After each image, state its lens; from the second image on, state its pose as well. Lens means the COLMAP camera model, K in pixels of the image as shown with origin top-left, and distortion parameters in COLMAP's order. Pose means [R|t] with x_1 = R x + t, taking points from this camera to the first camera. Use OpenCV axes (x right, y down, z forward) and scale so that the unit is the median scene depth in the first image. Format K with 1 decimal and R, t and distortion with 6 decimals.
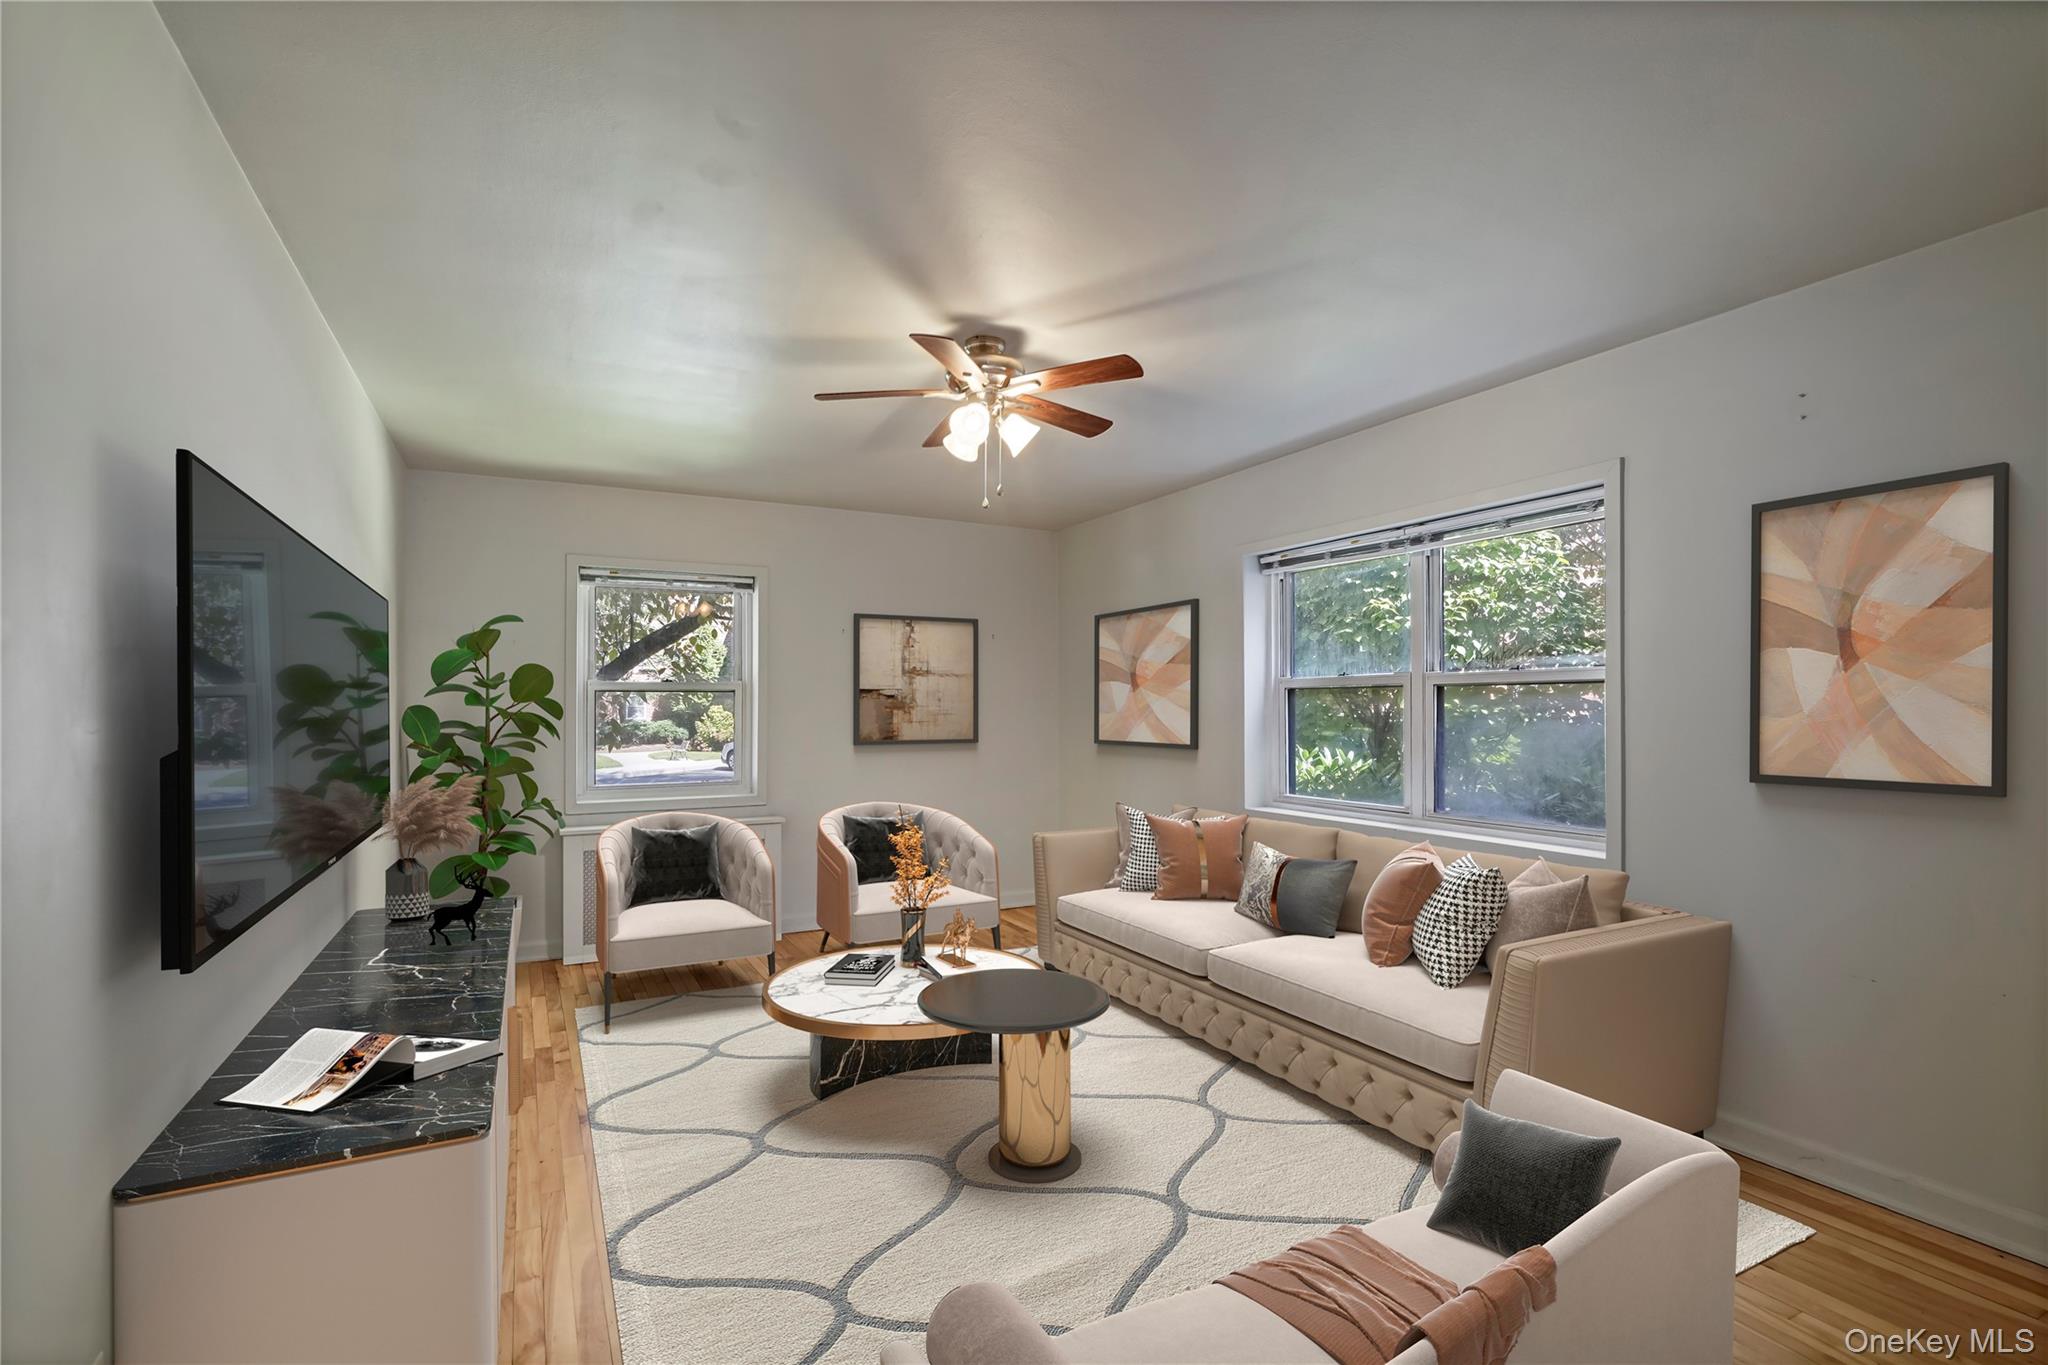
lens RADIAL K [[951.4, 0, 1028.2], [0, 951.4, 688.1], [0, 0, 1]] dist [-0.002787, -0.000353]
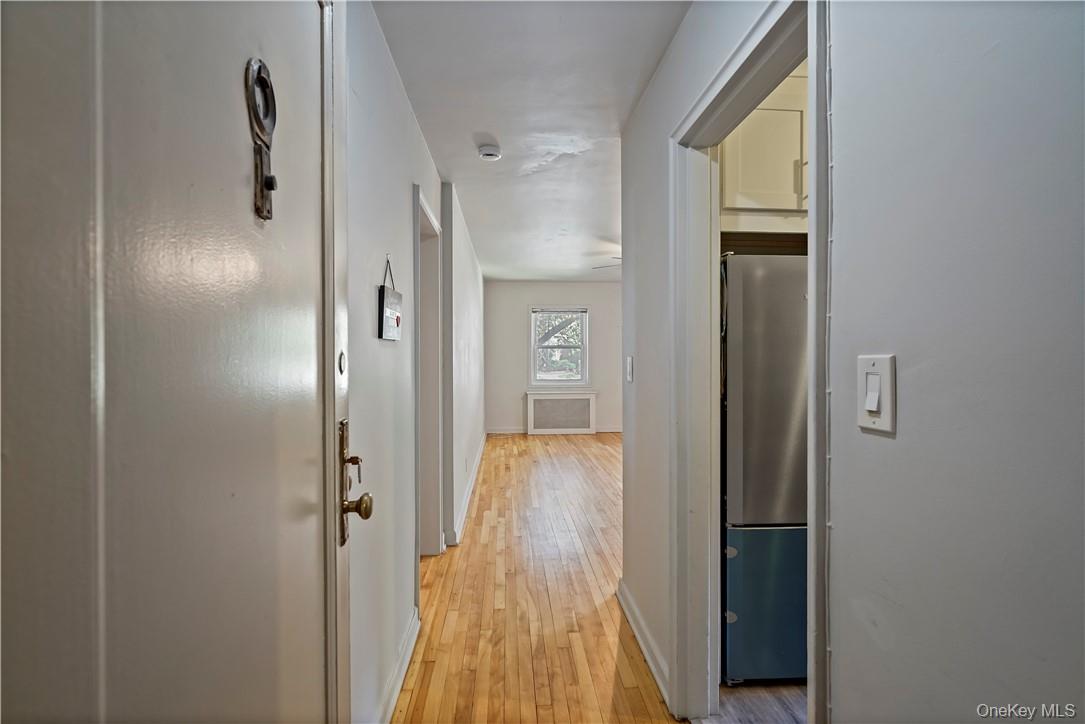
lens RADIAL K [[504.1, 0, 542.0], [0, 504.1, 353.7], [0, 0, 1]] dist [-0.002787, -0.000353]
pose [[0.915149, 0.004518, -0.403091, 0.144223], [0.003068, 0.999830, 0.018171, -0.005076], [0.403105, -0.017866, 0.914980, -0.321109]]
